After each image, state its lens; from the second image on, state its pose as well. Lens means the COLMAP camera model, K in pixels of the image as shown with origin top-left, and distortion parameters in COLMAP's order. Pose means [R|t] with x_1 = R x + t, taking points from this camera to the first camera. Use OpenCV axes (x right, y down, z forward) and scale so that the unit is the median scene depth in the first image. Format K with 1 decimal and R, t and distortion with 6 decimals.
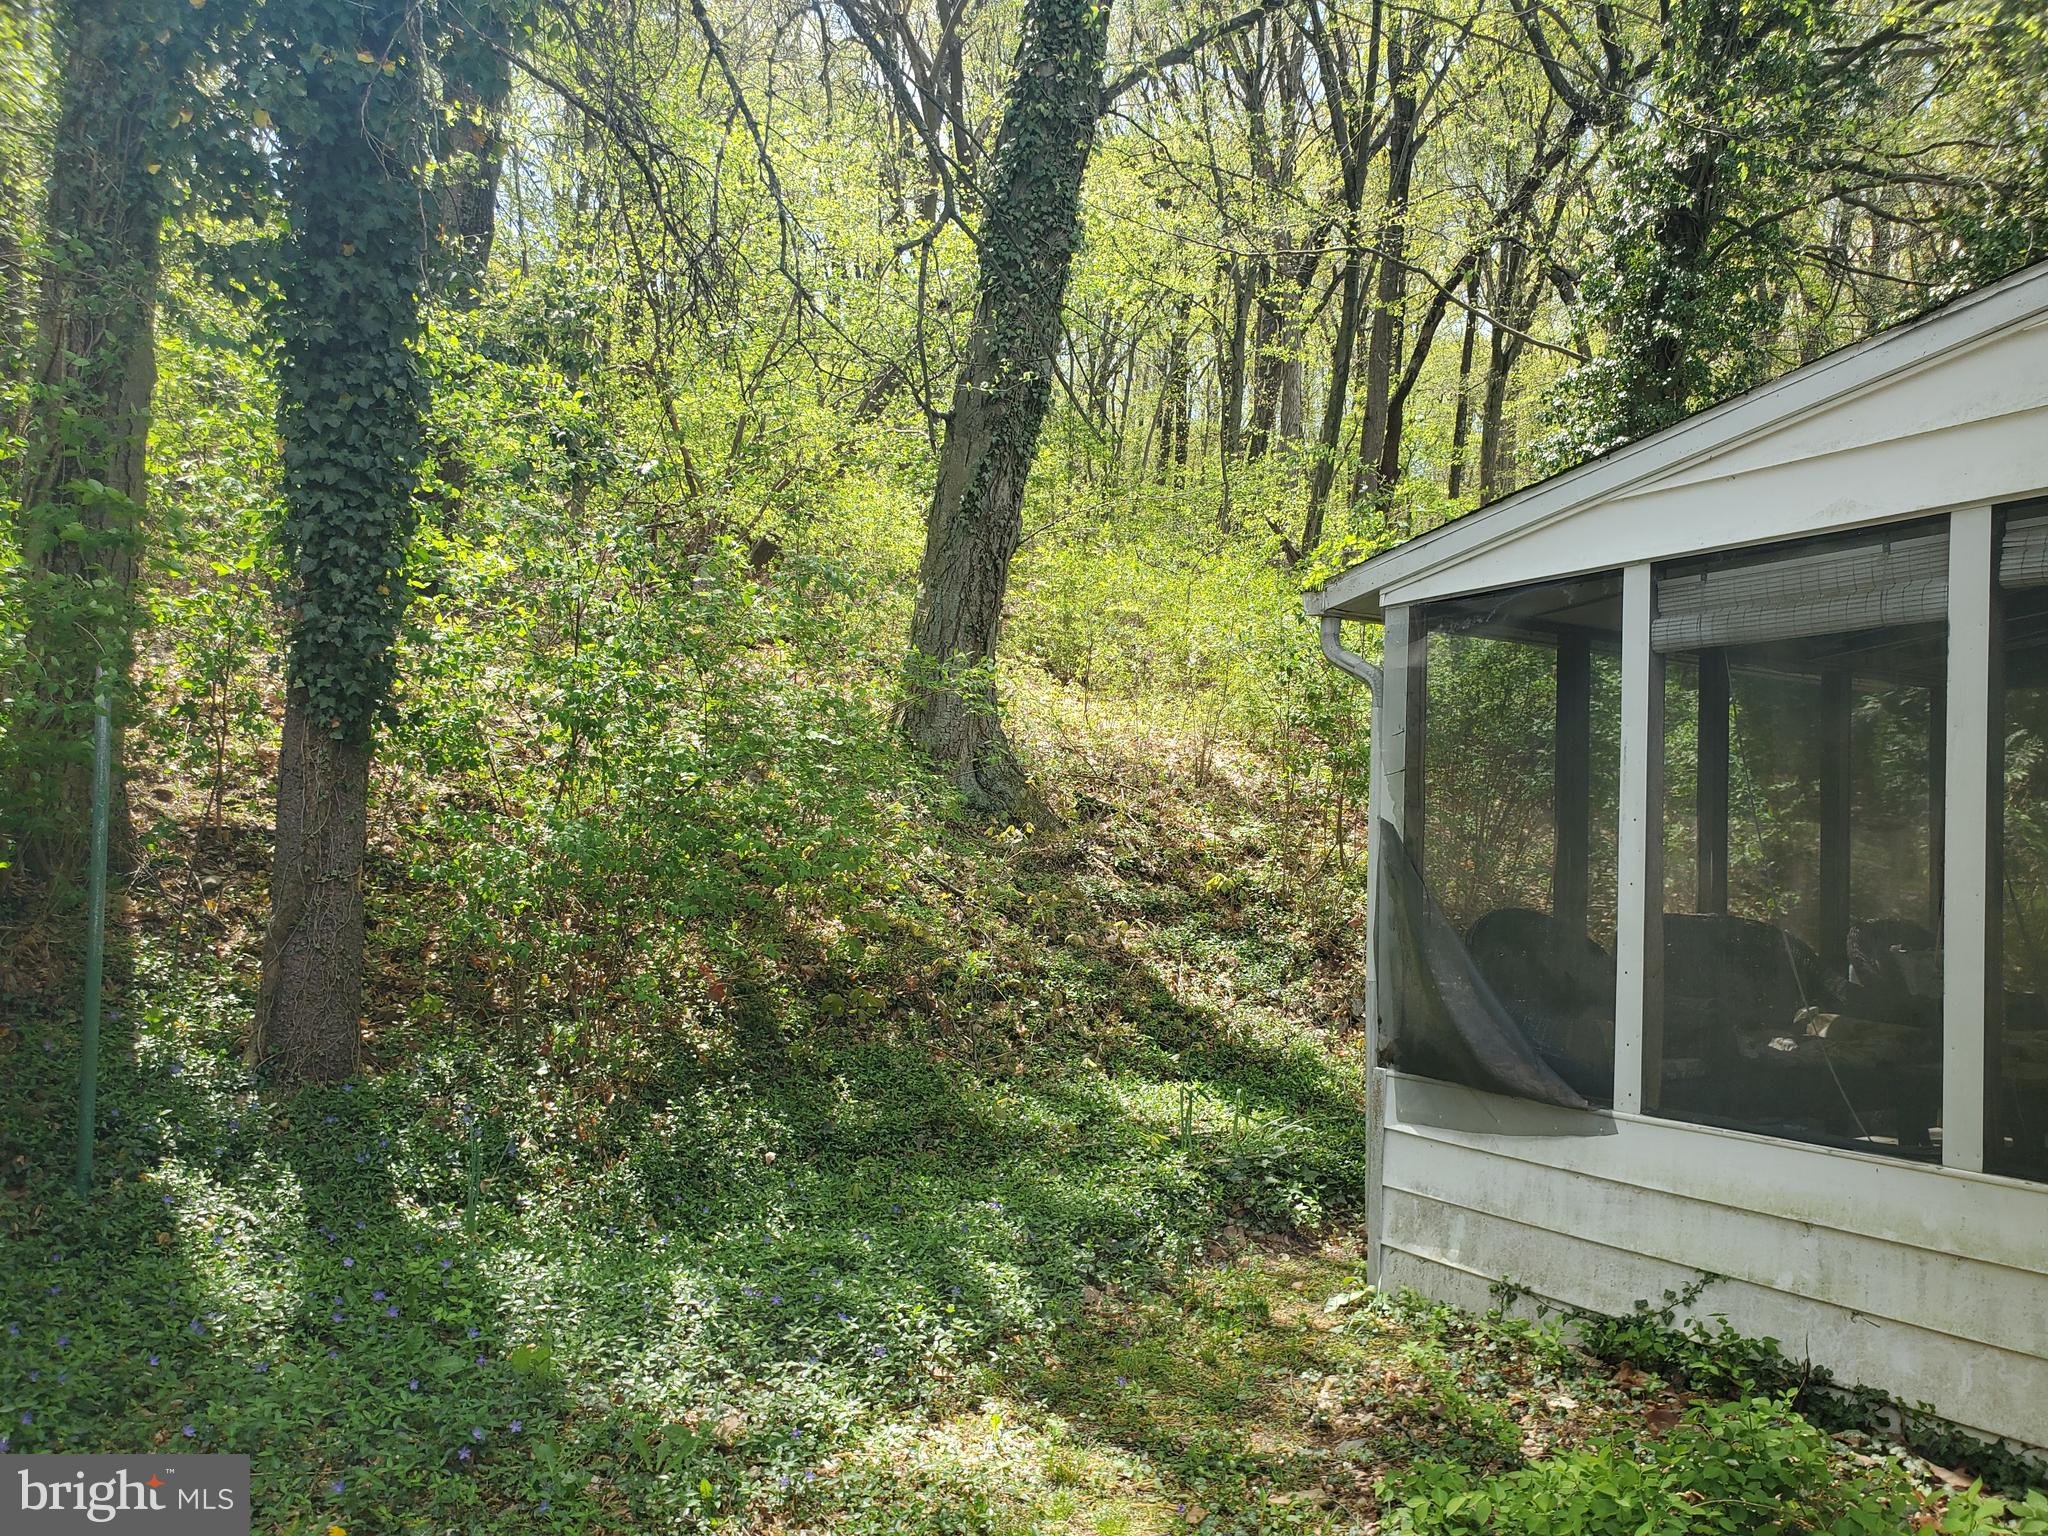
lens RADIAL K [[1587.0, 0, 1083.7], [0, 1587.0, 787.8], [0, 0, 1]] dist [0.001166, 0.028474]
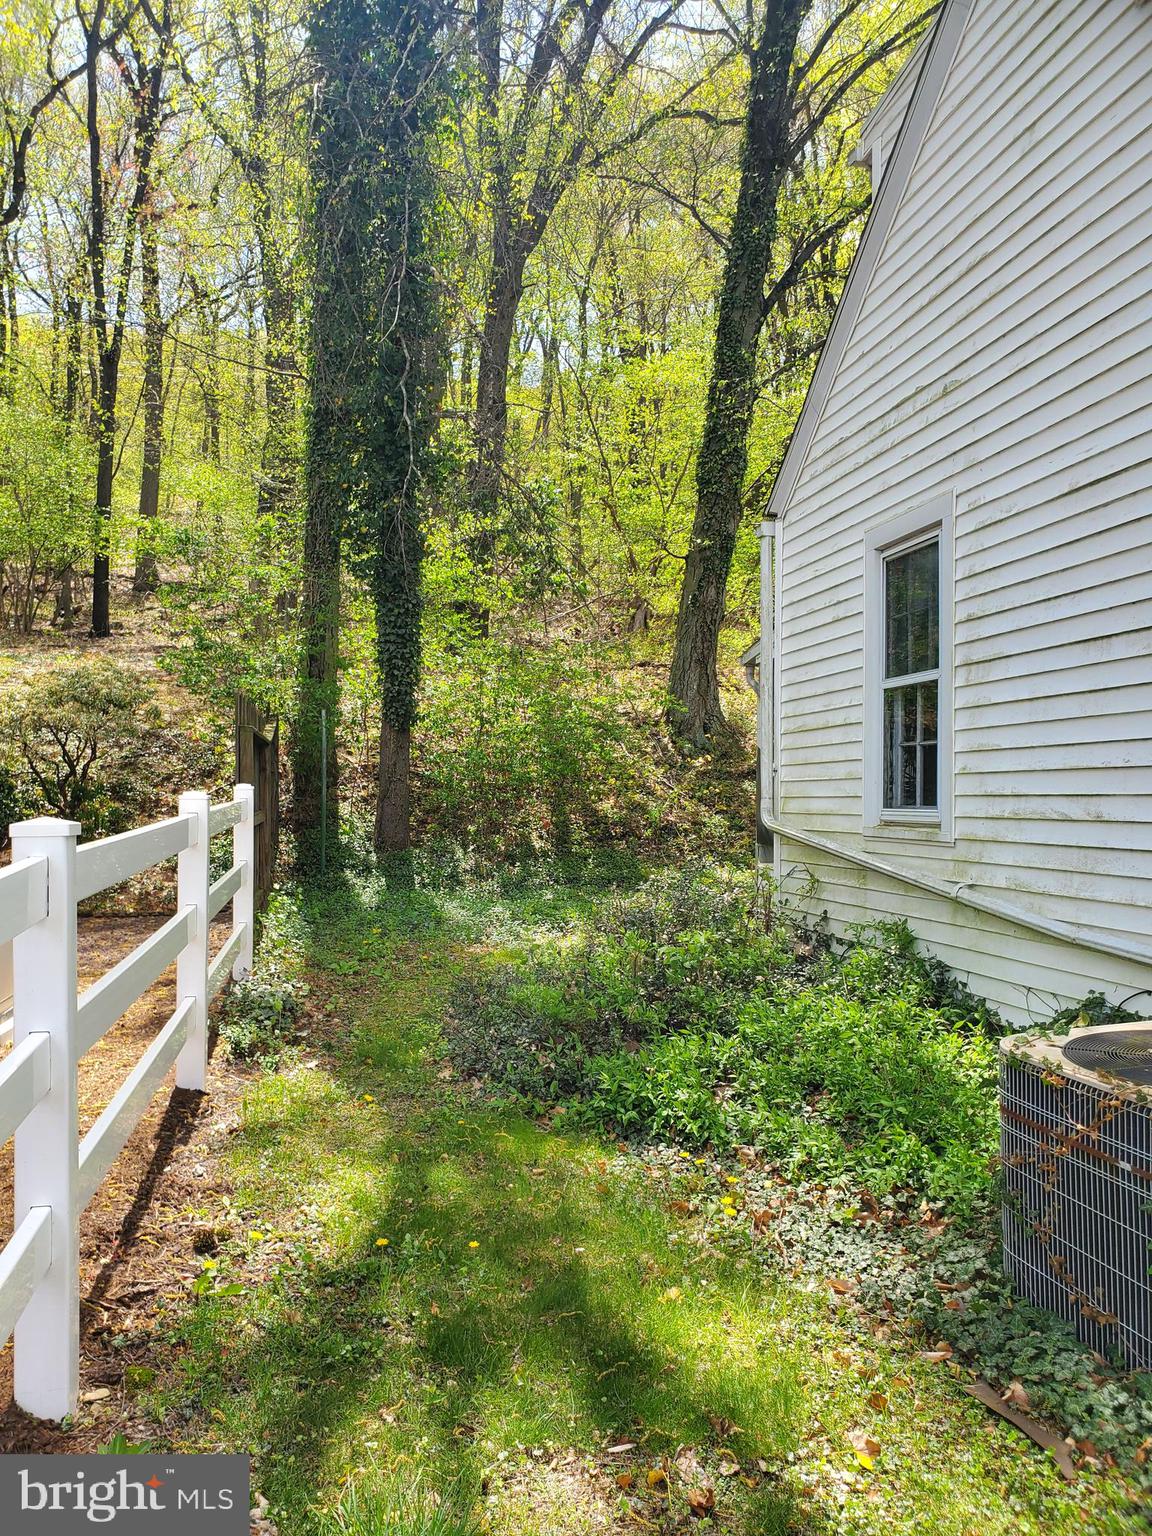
lens RADIAL K [[1190.2, 0, 575.4], [0, 1190.2, 766.4], [0, 0, 1]] dist [0.001166, 0.028474]
pose [[0.937243, -0.024224, -0.347836, 0.462967], [0.030392, 0.999463, 0.012285, 0.014804], [0.347351, -0.022086, 0.937475, -0.722278]]
